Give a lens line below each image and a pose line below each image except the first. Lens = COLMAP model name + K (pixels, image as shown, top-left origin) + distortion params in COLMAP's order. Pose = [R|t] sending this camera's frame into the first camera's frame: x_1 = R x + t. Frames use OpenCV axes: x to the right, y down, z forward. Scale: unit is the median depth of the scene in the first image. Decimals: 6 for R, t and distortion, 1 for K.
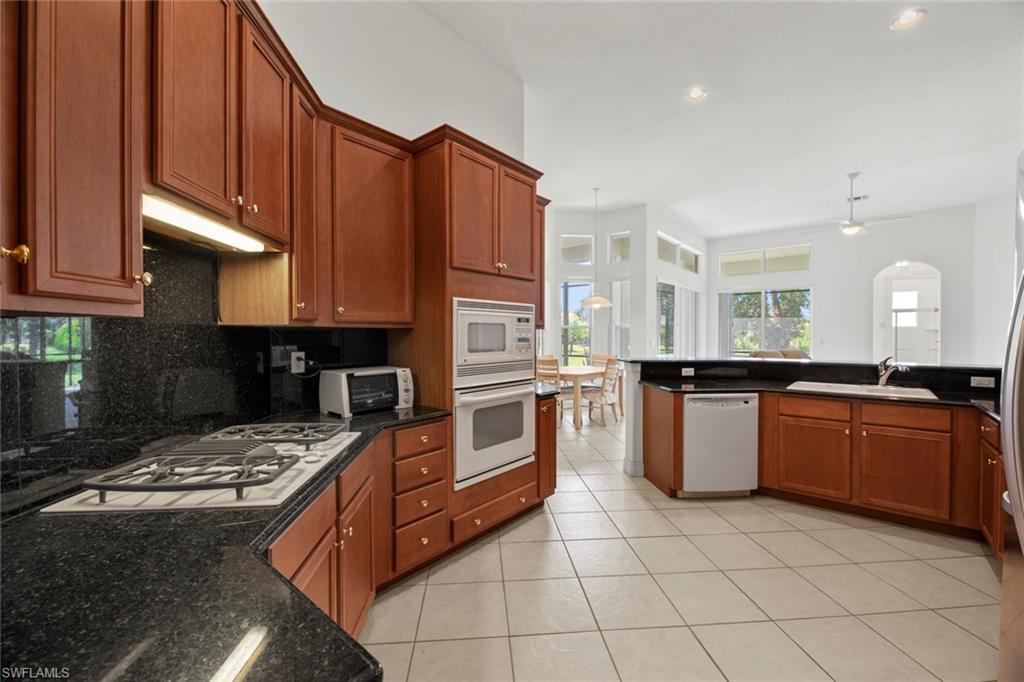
lens RADIAL K [[419.9, 0, 512.4], [0, 419.9, 339.4], [0, 0, 1]] dist [0.003899, -0.002980]
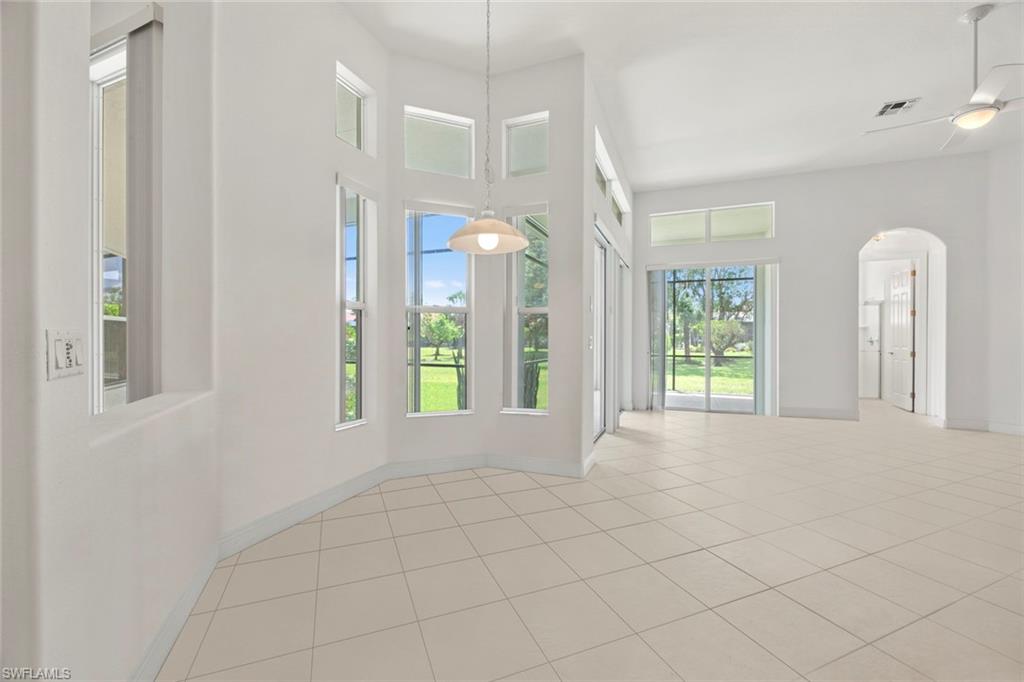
lens RADIAL K [[419.9, 0, 509.6], [0, 419.9, 339.5], [0, 0, 1]] dist [0.003899, -0.002980]
pose [[0.953248, 0.001746, 0.302184, 0.083101], [0.000074, 0.999982, -0.006009, 0.007451], [-0.302189, 0.005750, 0.953231, 0.505063]]
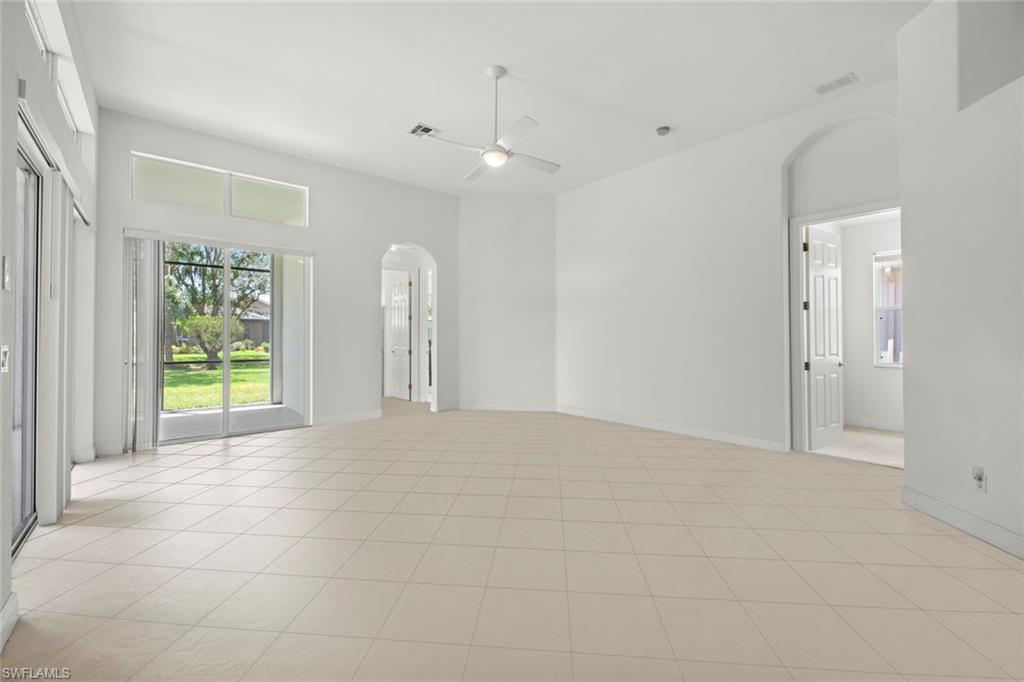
lens RADIAL K [[419.9, 0, 502.2], [0, 419.9, 331.0], [0, 0, 1]] dist [0.003899, -0.002980]
pose [[0.175428, 0.011936, 0.984420, 0.148689], [0.009469, 0.999860, -0.013810, -0.000762], [-0.984447, 0.011744, 0.175290, 0.644017]]
